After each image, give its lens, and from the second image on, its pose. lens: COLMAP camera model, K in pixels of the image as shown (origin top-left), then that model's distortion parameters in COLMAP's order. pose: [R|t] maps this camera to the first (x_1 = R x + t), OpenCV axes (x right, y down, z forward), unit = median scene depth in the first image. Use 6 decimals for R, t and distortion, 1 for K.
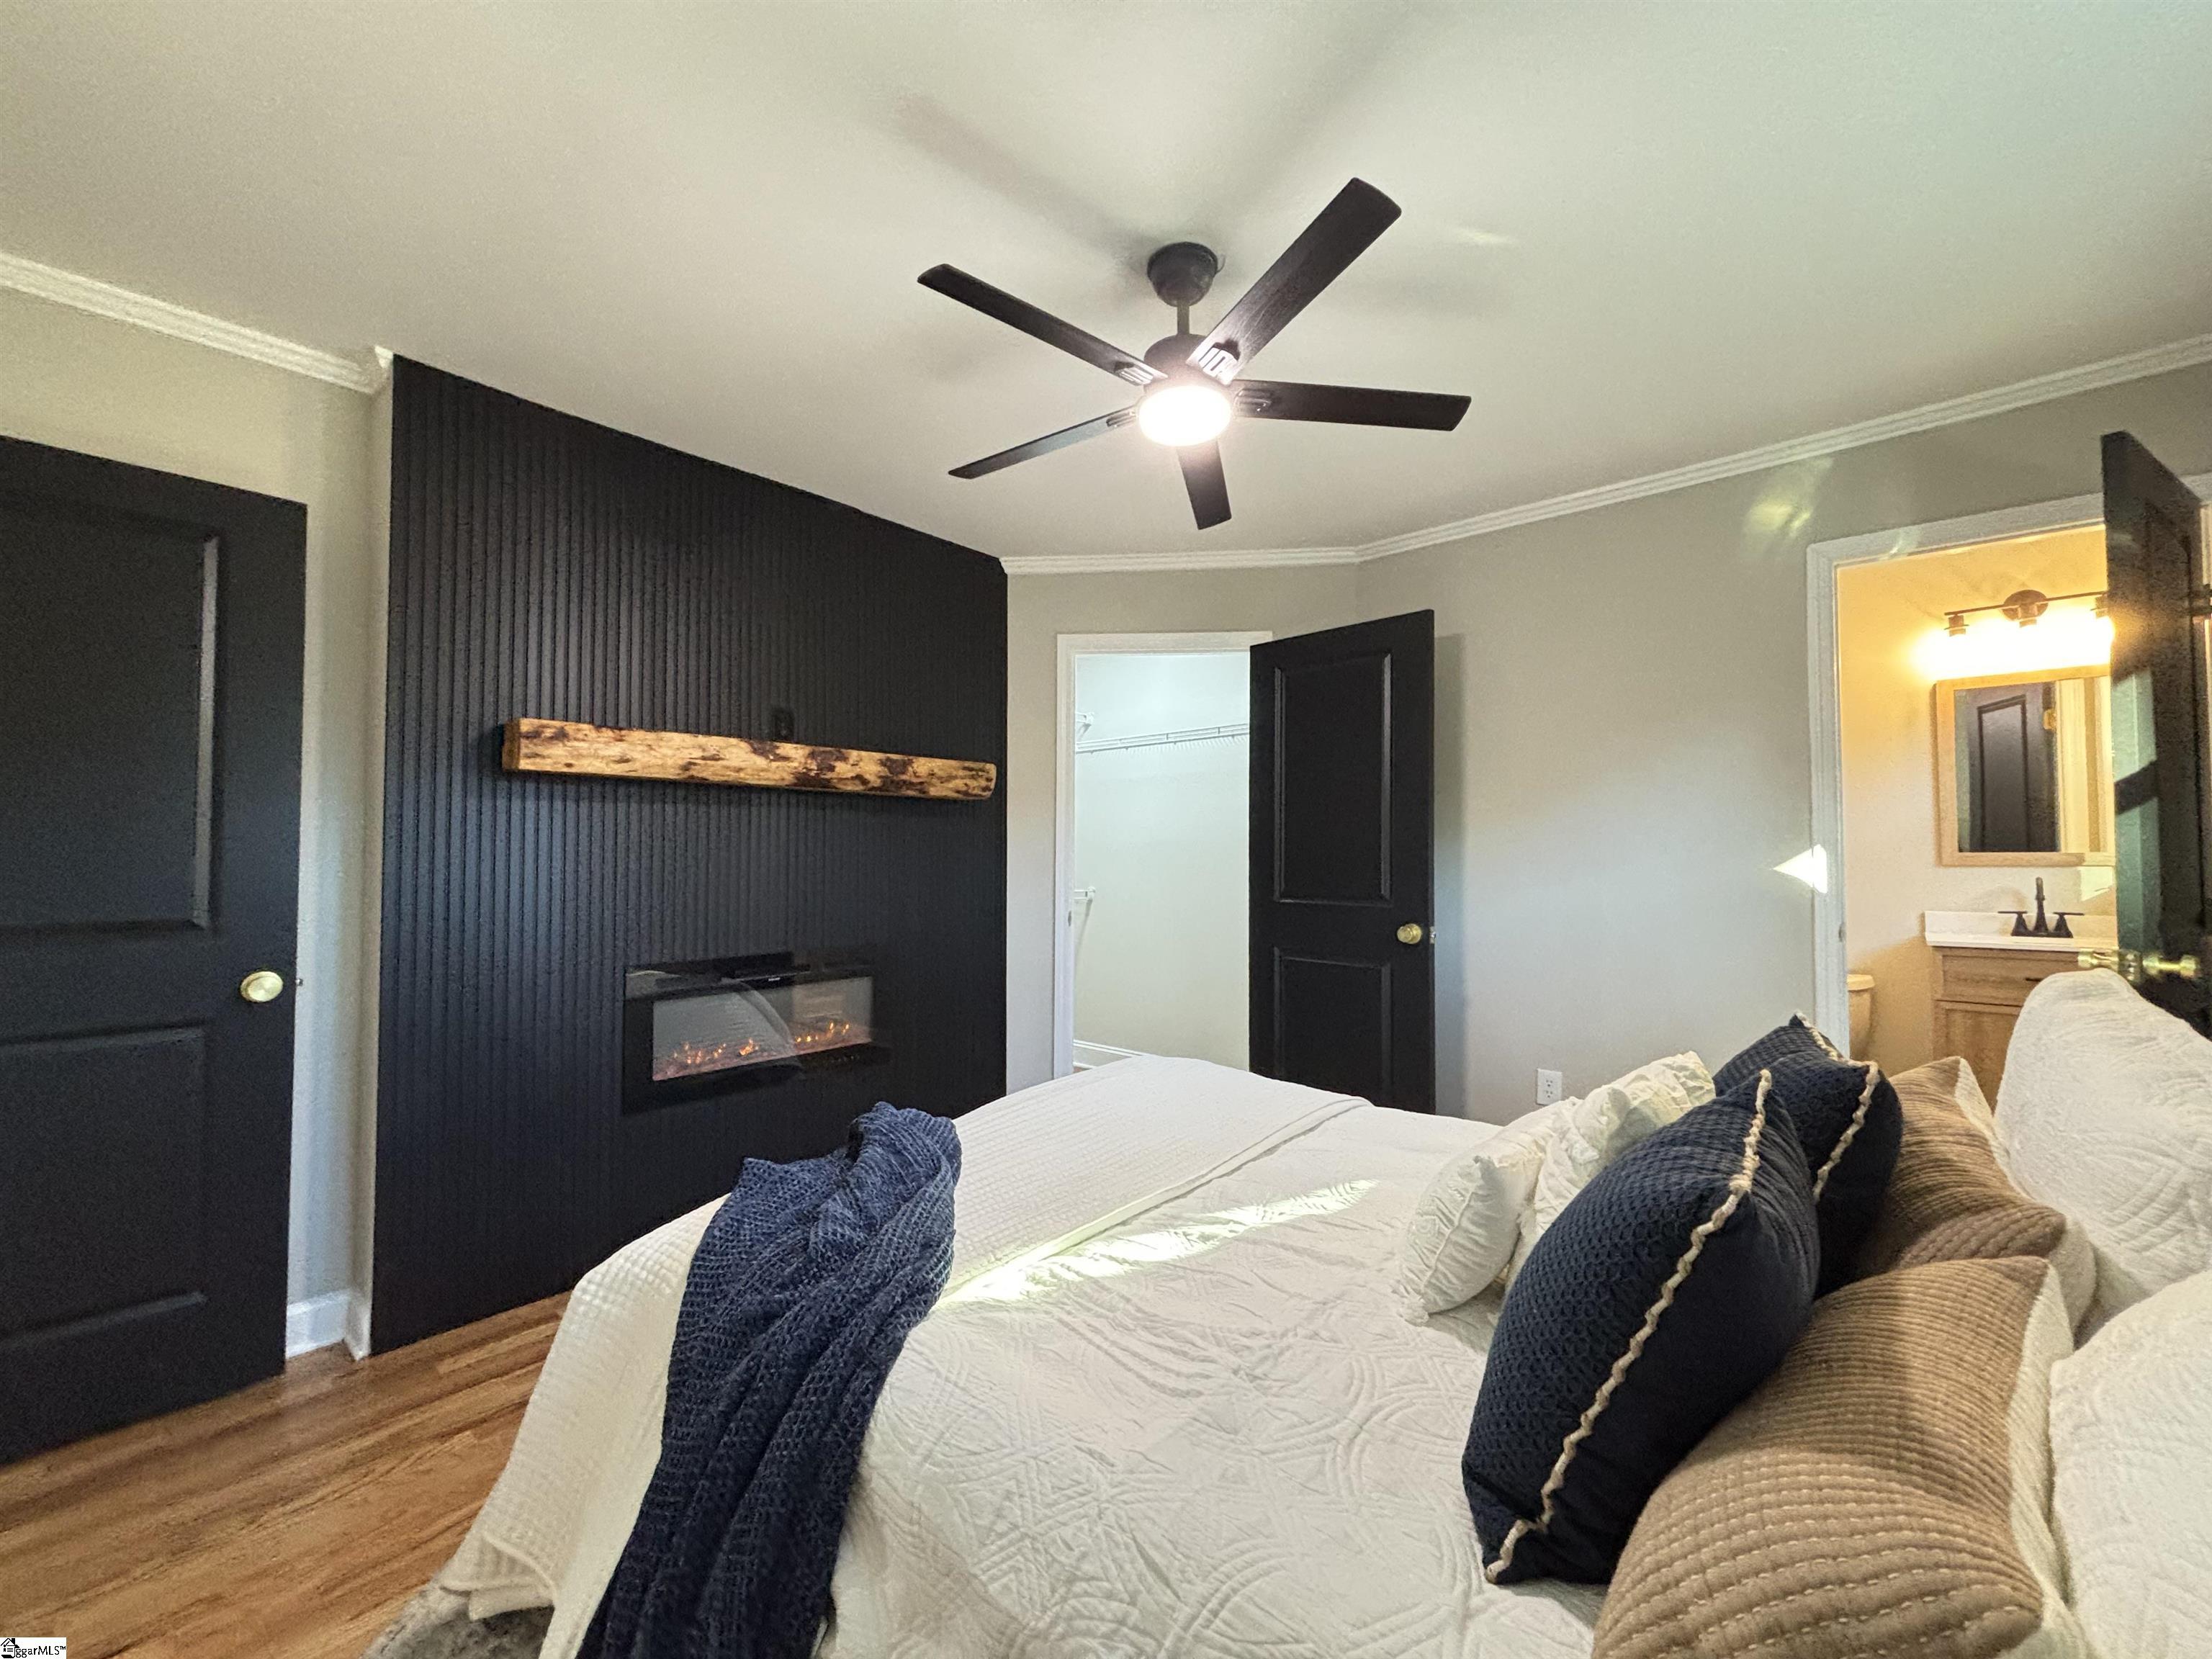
lens RADIAL K [[889.0, 0, 1121.2], [0, 889.0, 825.4], [0, 0, 1]] dist [0.000404, 0.001876]
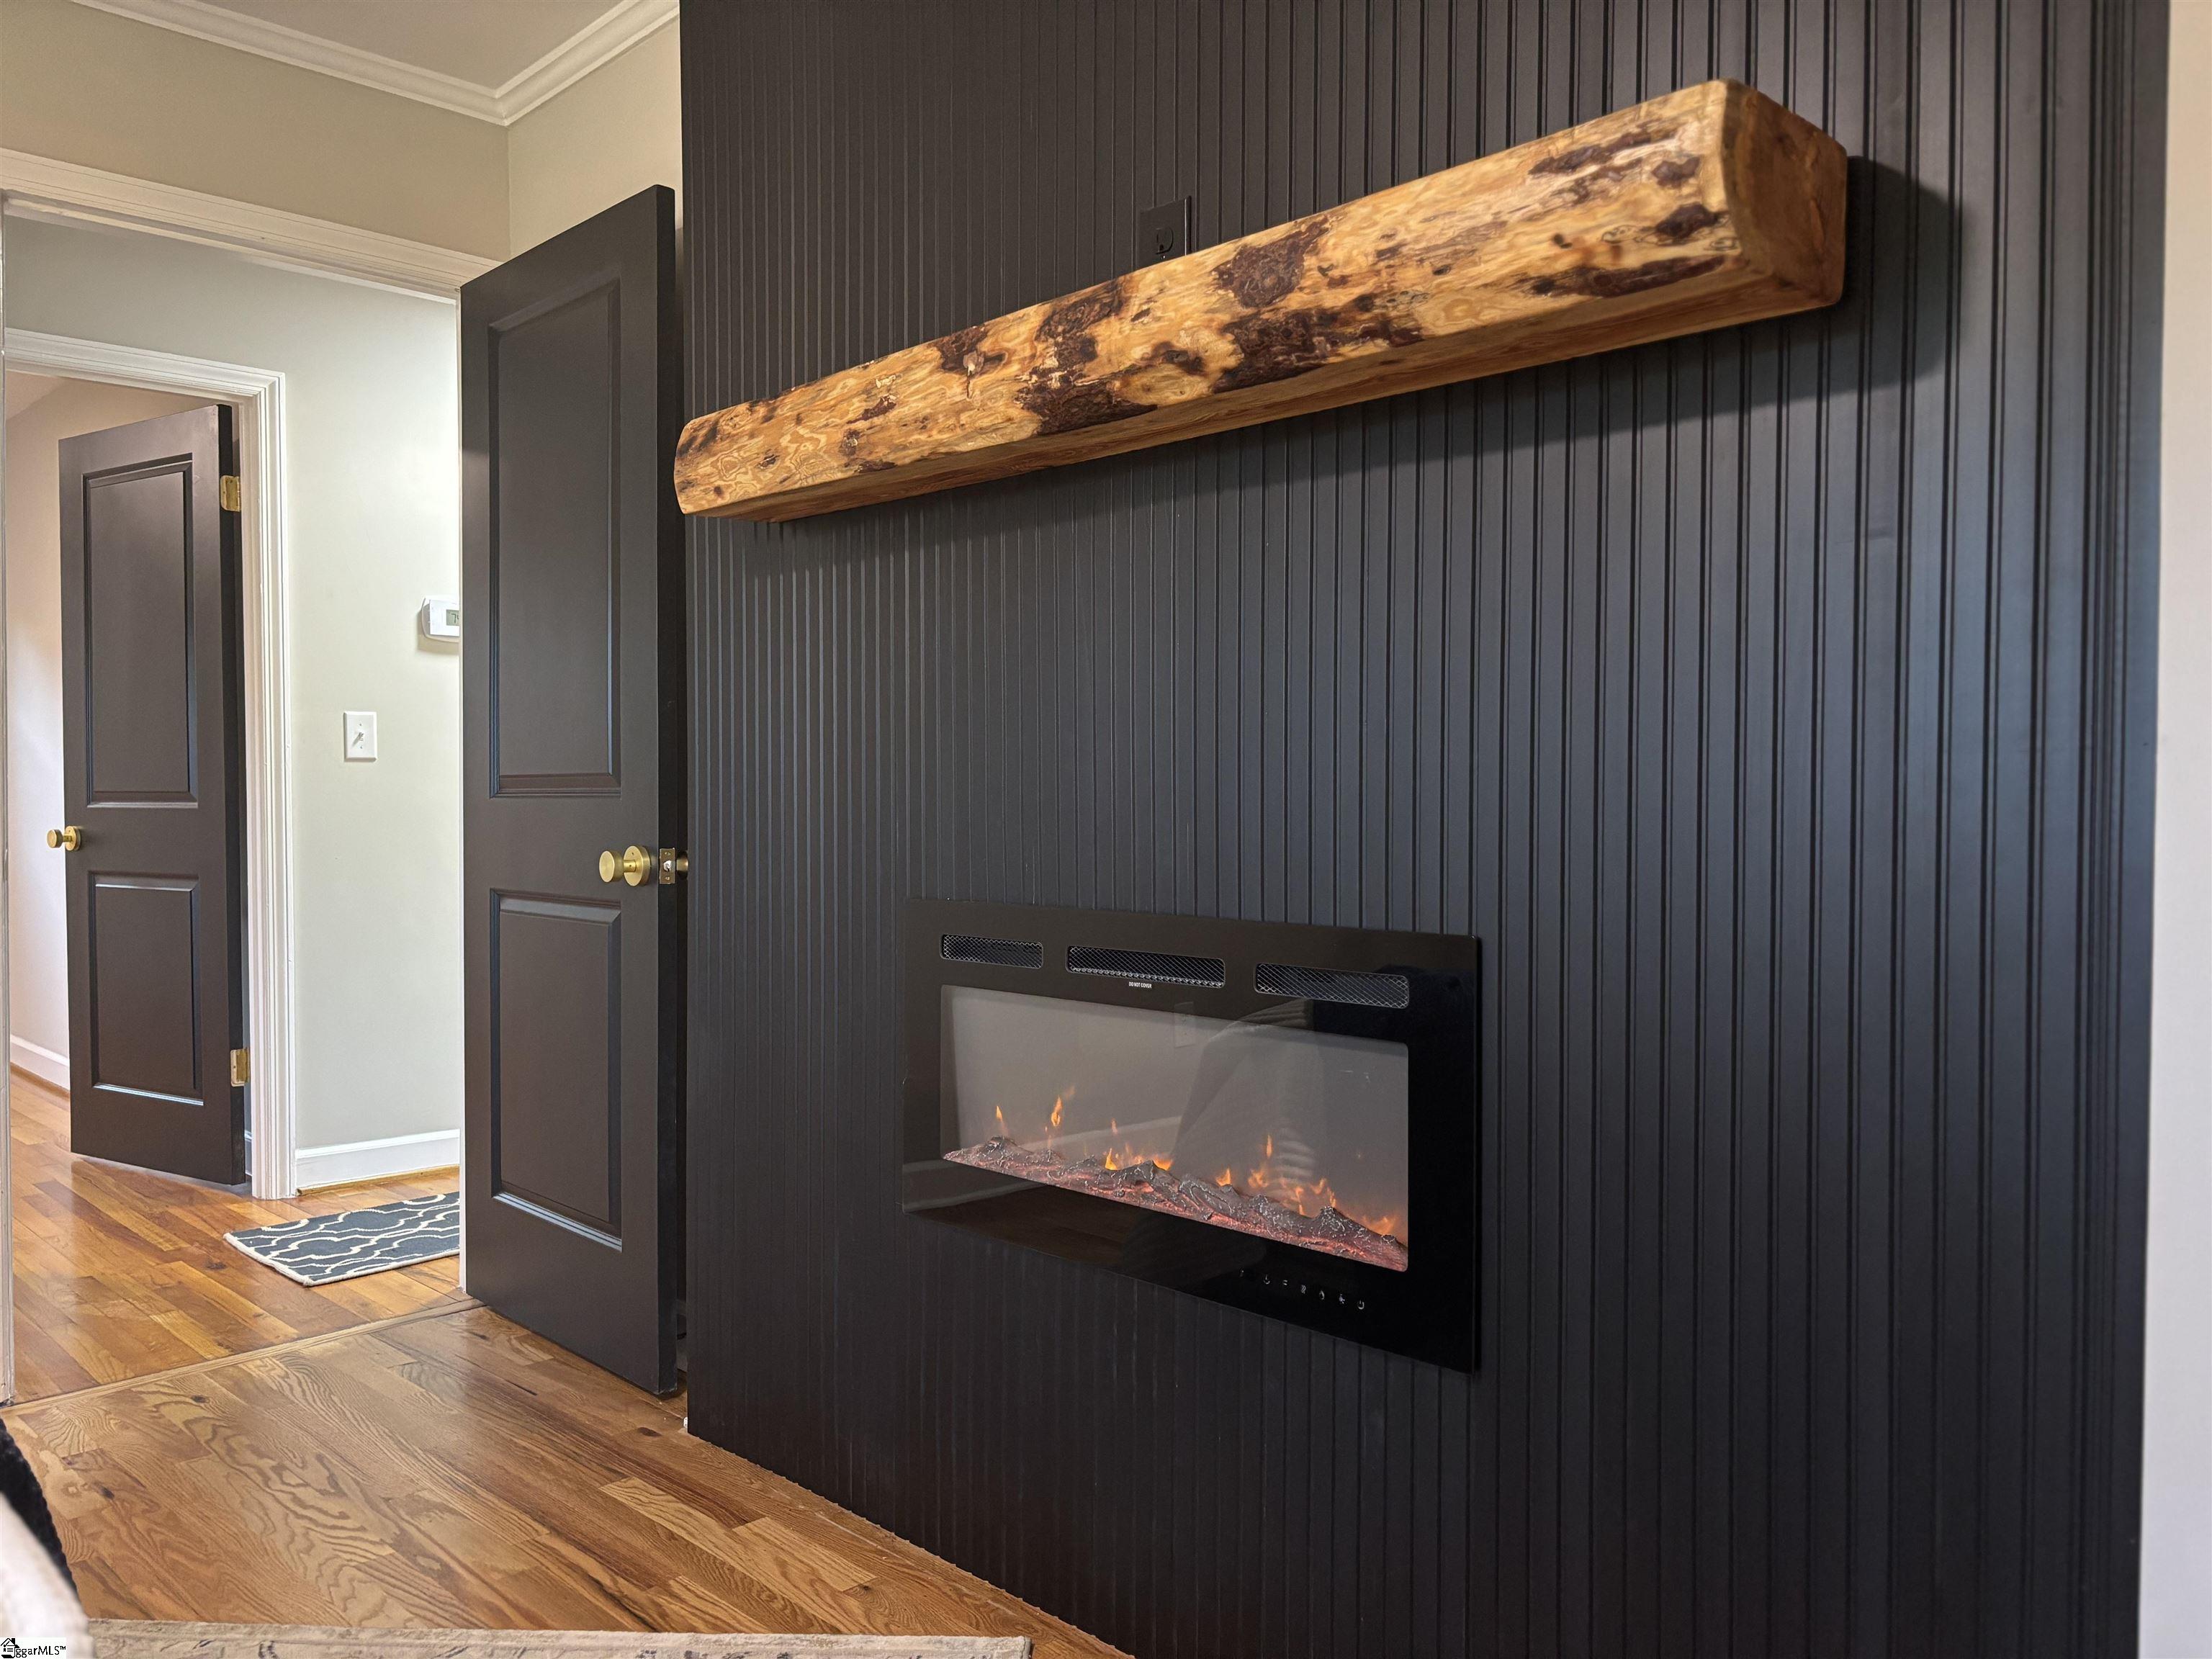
lens RADIAL K [[1700.4, 0, 1103.4], [0, 1700.4, 834.8], [0, 0, 1]] dist [0.045490, -0.000519]
pose [[-0.088693, 0.016324, -0.995925, 0.289671], [0.032457, 0.999382, 0.013490, 0.102314], [0.995530, -0.031128, -0.089168, 1.042767]]
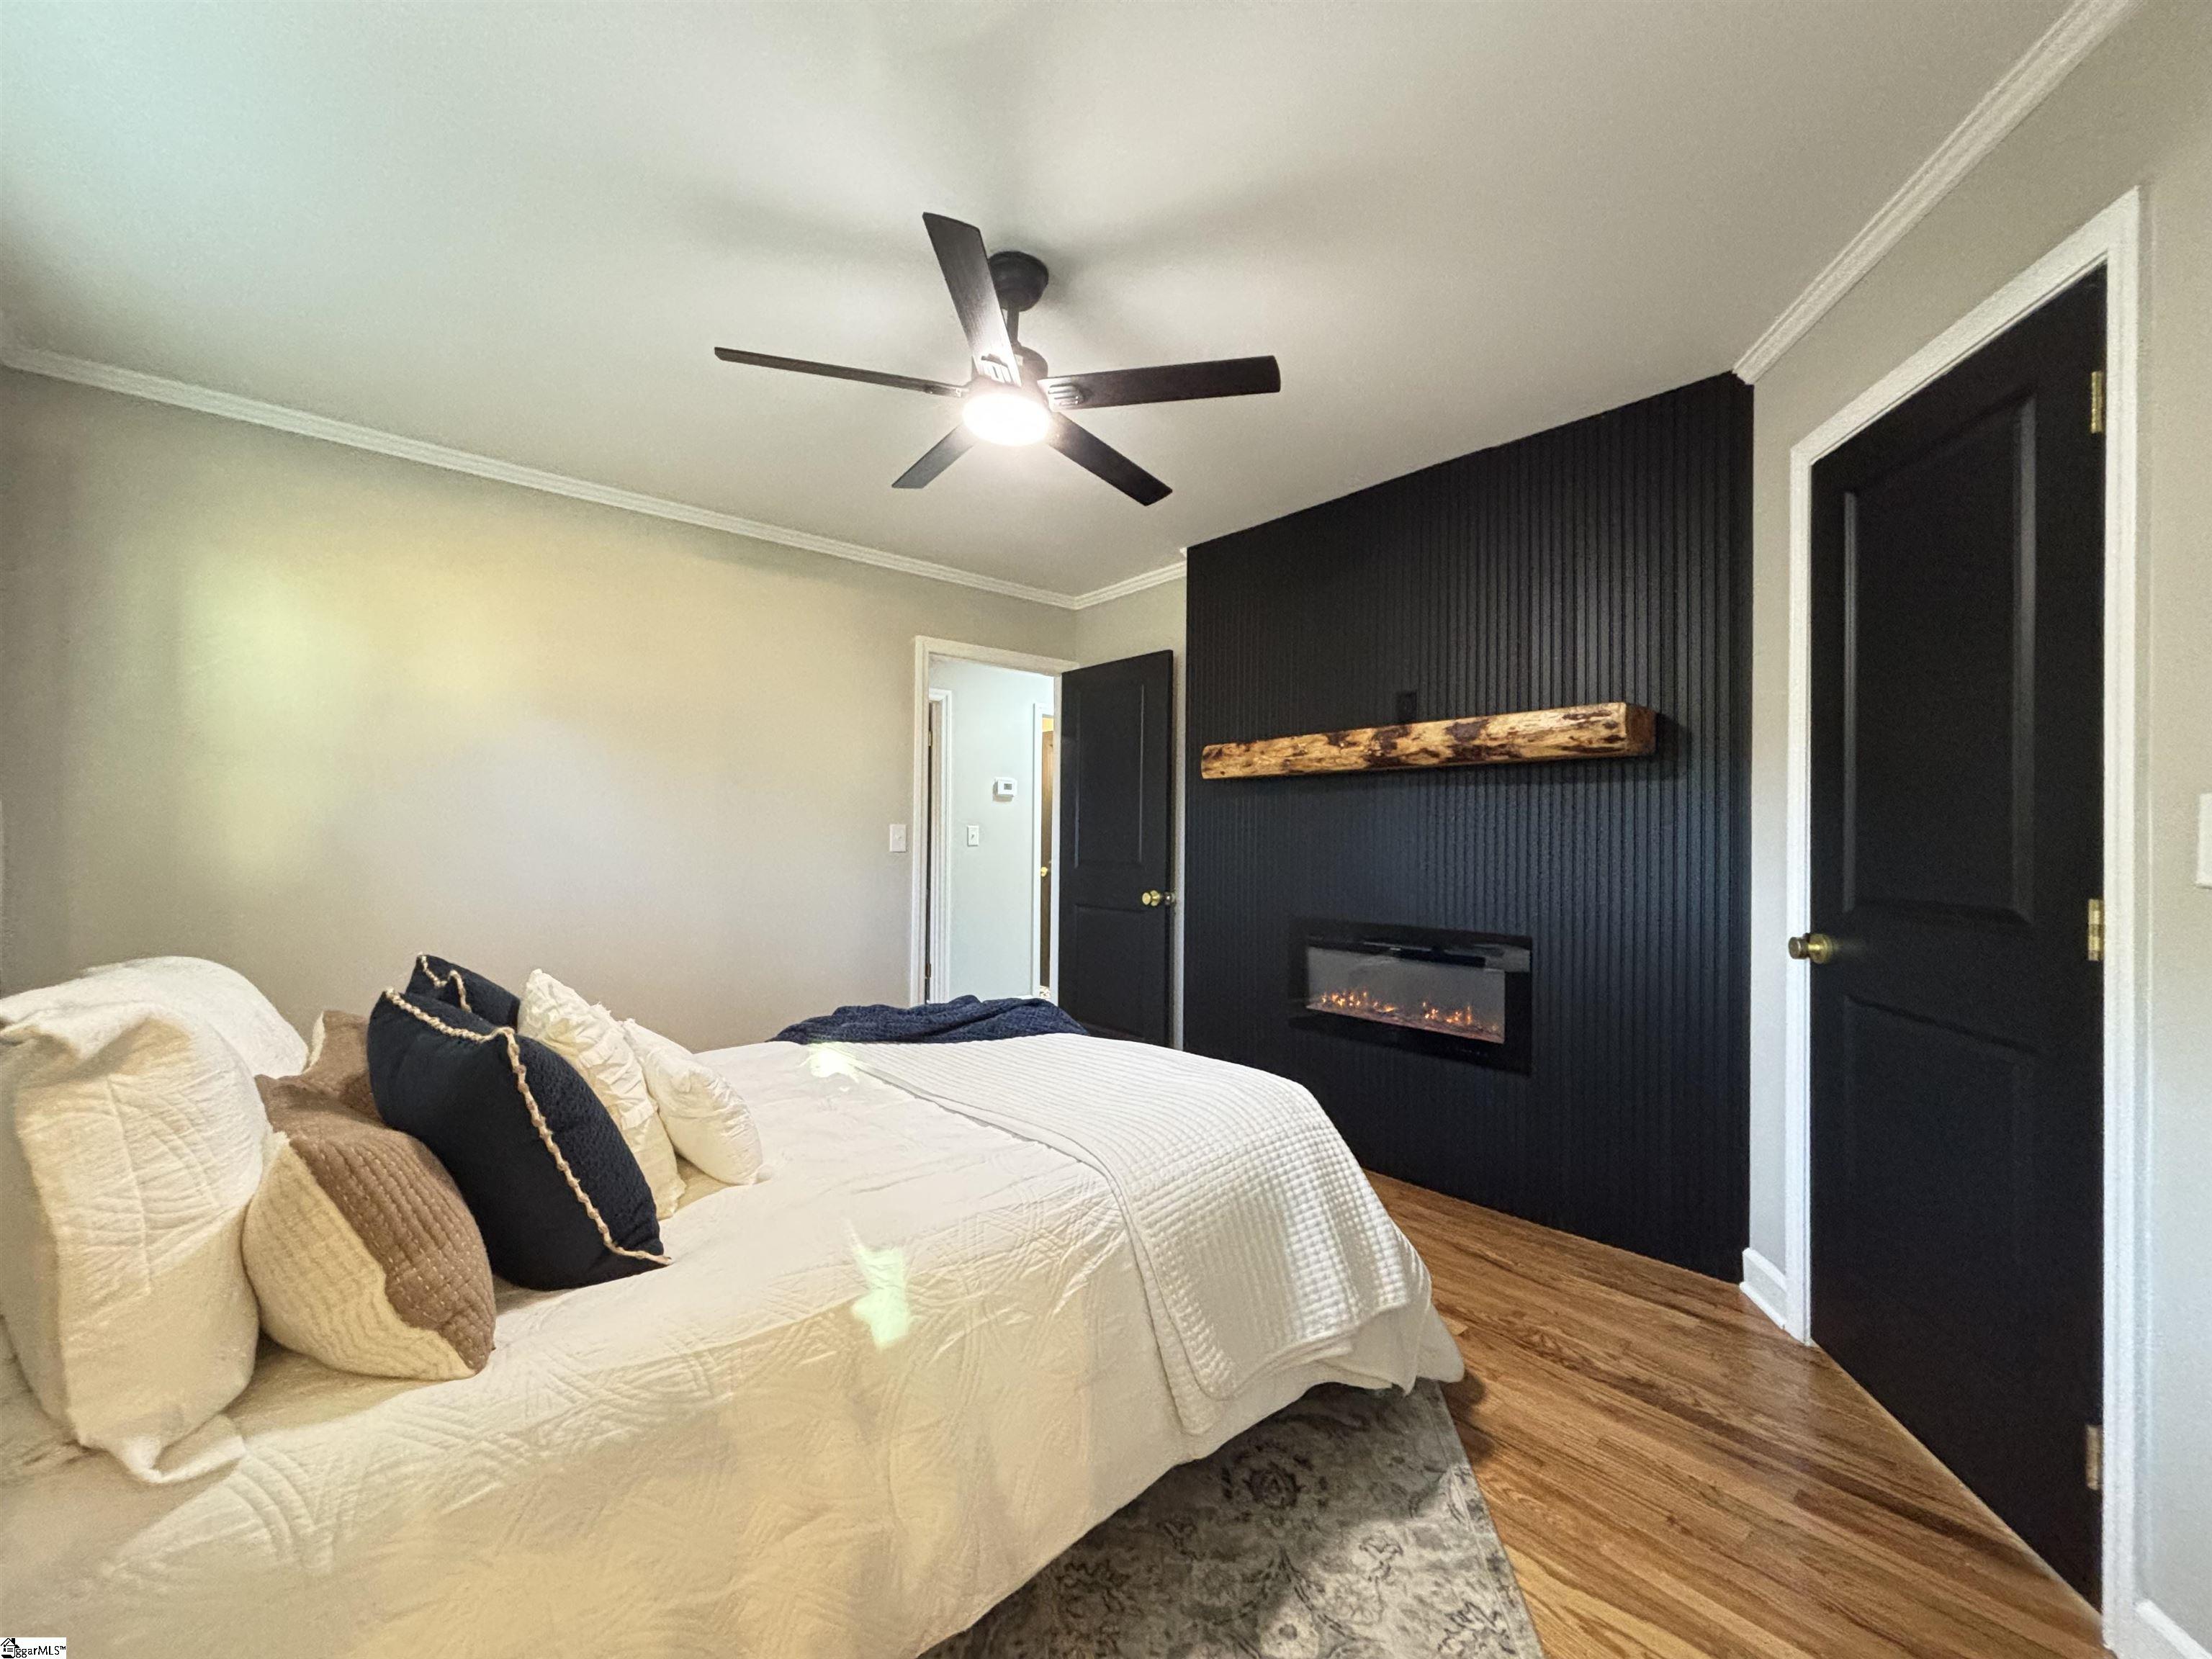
lens RADIAL K [[889.0, 0, 1109.6], [0, 889.0, 832.1], [0, 0, 1]] dist [0.000404, 0.001876]
pose [[-0.138134, -0.002583, -0.990410, 0.705313], [0.034399, 0.999381, -0.007404, 0.028953], [0.989816, -0.035092, -0.137960, 0.807850]]
